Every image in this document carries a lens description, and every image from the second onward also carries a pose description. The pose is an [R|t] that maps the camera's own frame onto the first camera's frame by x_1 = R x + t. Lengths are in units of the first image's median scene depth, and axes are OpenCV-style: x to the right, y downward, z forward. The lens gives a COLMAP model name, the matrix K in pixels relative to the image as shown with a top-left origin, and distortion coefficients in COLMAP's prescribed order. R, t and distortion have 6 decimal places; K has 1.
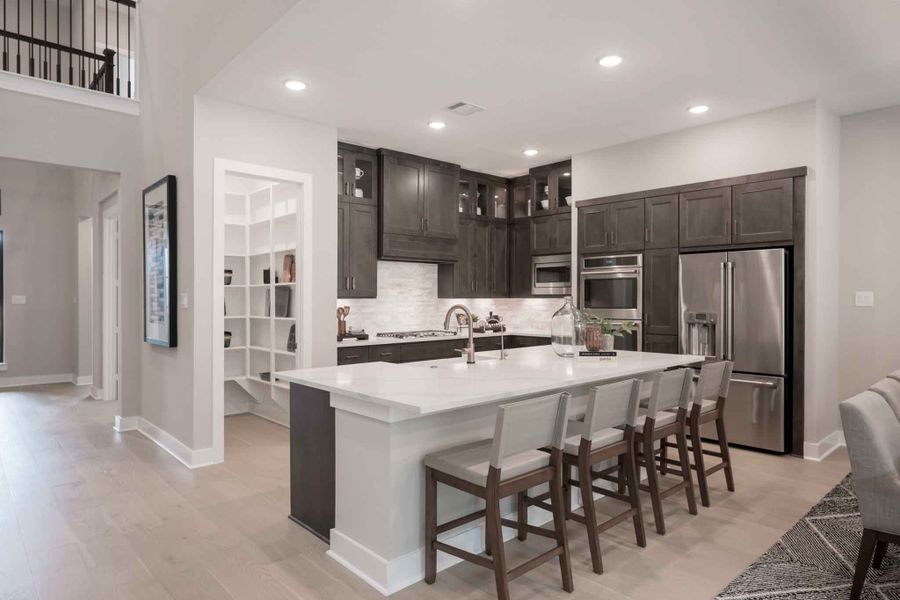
lens RADIAL K [[537.7, 0, 443.8], [0, 537.7, 300.6], [0, 0, 1]] dist [-0.002776, 0.002804]
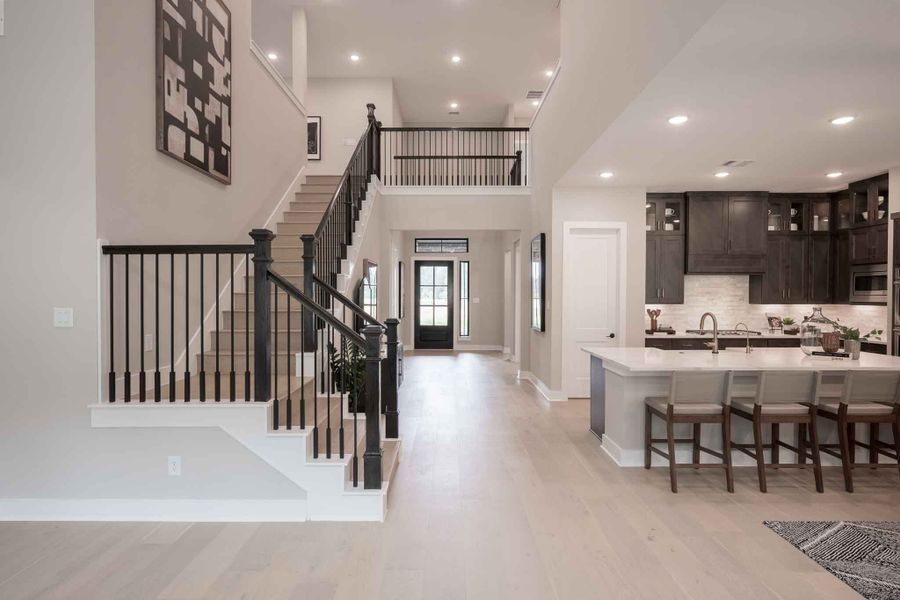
lens RADIAL K [[457.0, 0, 450.6], [0, 457.0, 298.0], [0, 0, 1]] dist [-0.000455, -0.001691]
pose [[0.744300, 0.004792, -0.667828, 0.204692], [-0.004549, 0.999987, 0.002106, -0.018758], [0.667830, 0.001470, 0.744312, -0.235708]]
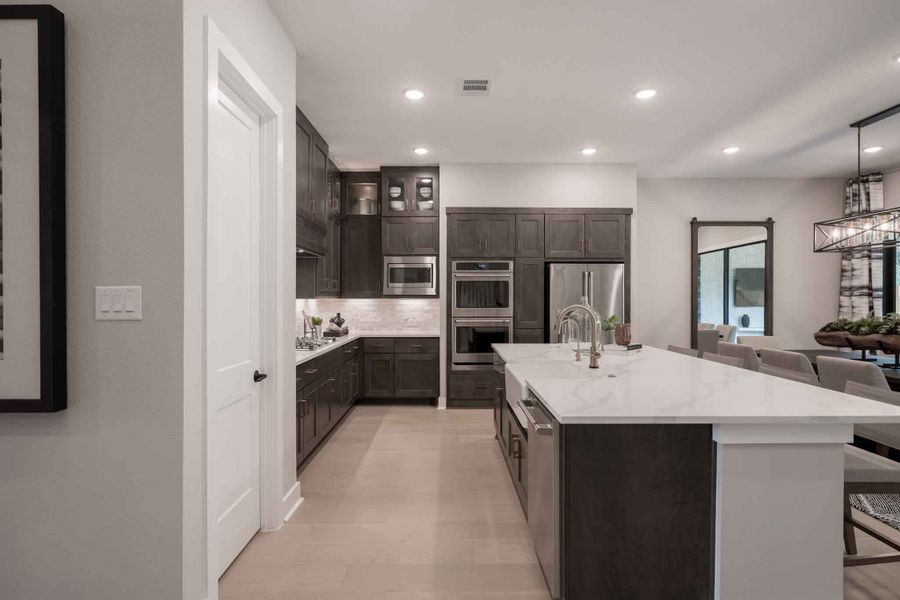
lens RADIAL K [[457.0, 0, 447.1], [0, 457.0, 302.5], [0, 0, 1]] dist [-0.000455, -0.001691]
pose [[0.667154, -0.006168, 0.744894, -0.438066], [0.003064, 0.999980, 0.005536, -0.001623], [-0.744914, -0.001412, 0.667159, 0.406681]]
